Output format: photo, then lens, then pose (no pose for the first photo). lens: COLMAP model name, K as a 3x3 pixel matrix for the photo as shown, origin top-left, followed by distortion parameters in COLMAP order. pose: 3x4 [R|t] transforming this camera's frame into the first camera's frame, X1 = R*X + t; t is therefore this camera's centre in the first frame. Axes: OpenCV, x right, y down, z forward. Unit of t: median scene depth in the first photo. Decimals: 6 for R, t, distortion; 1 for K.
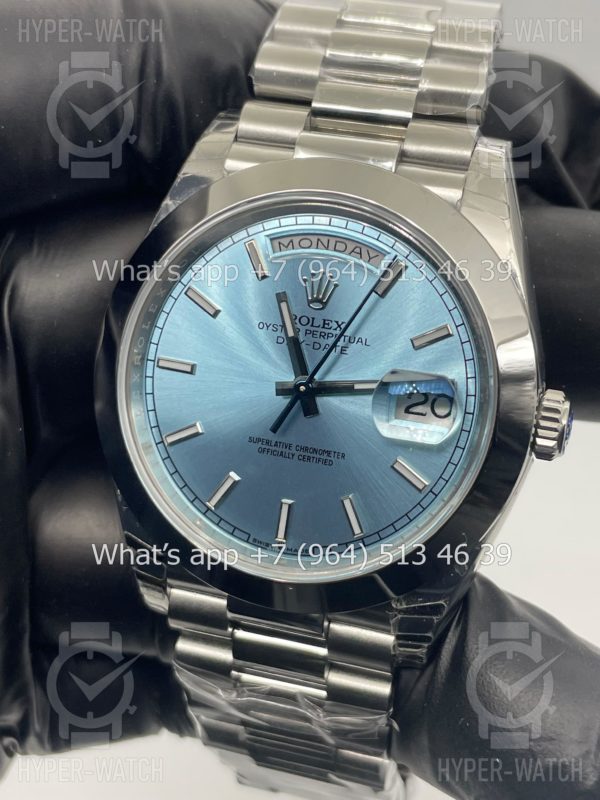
lens RADIAL K [[1248.6, 0, 299.2], [0, 1248.6, 395.5], [0, 0, 1]] dist [0.026819, 0.000000]
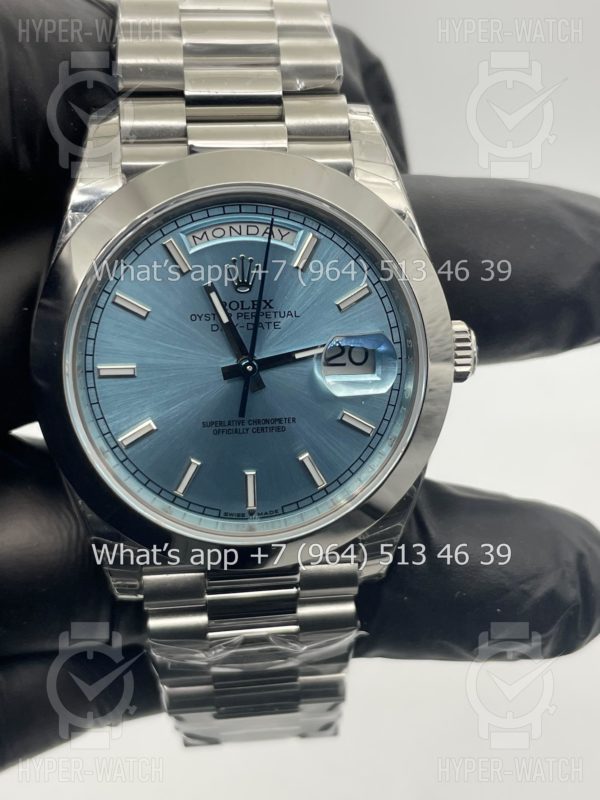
lens RADIAL K [[1248.6, 0, 315.5], [0, 1248.6, 398.2], [0, 0, 1]] dist [0.026819, 0.000000]
pose [[0.913726, -0.230093, 0.334907, -0.303762], [0.187320, 0.969942, 0.155321, -0.133999], [-0.360578, -0.079186, 0.929362, -0.019699]]
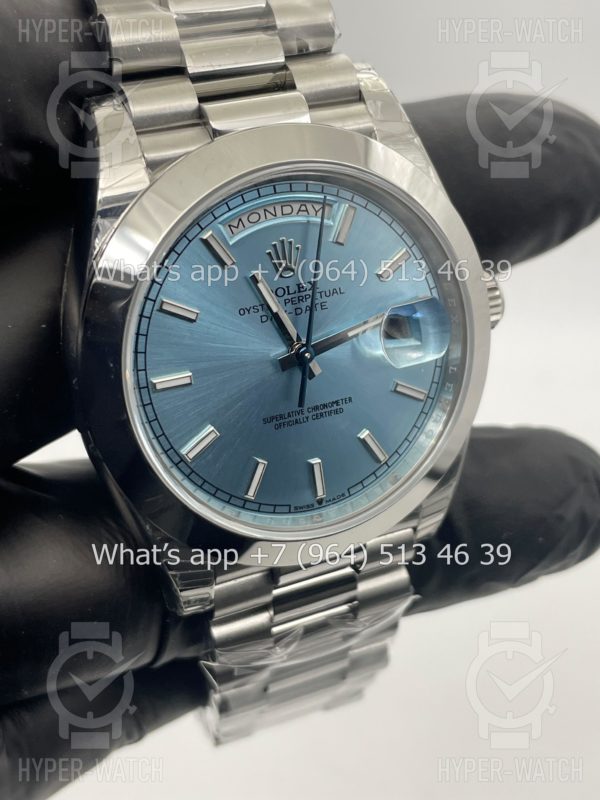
lens RADIAL K [[1248.6, 0, 305.6], [0, 1248.6, 401.7], [0, 0, 1]] dist [0.026819, 0.000000]
pose [[0.750717, -0.404486, 0.522317, -0.534762], [0.289262, 0.912083, 0.290572, -0.262436], [-0.593929, -0.067051, 0.801719, 0.175549]]
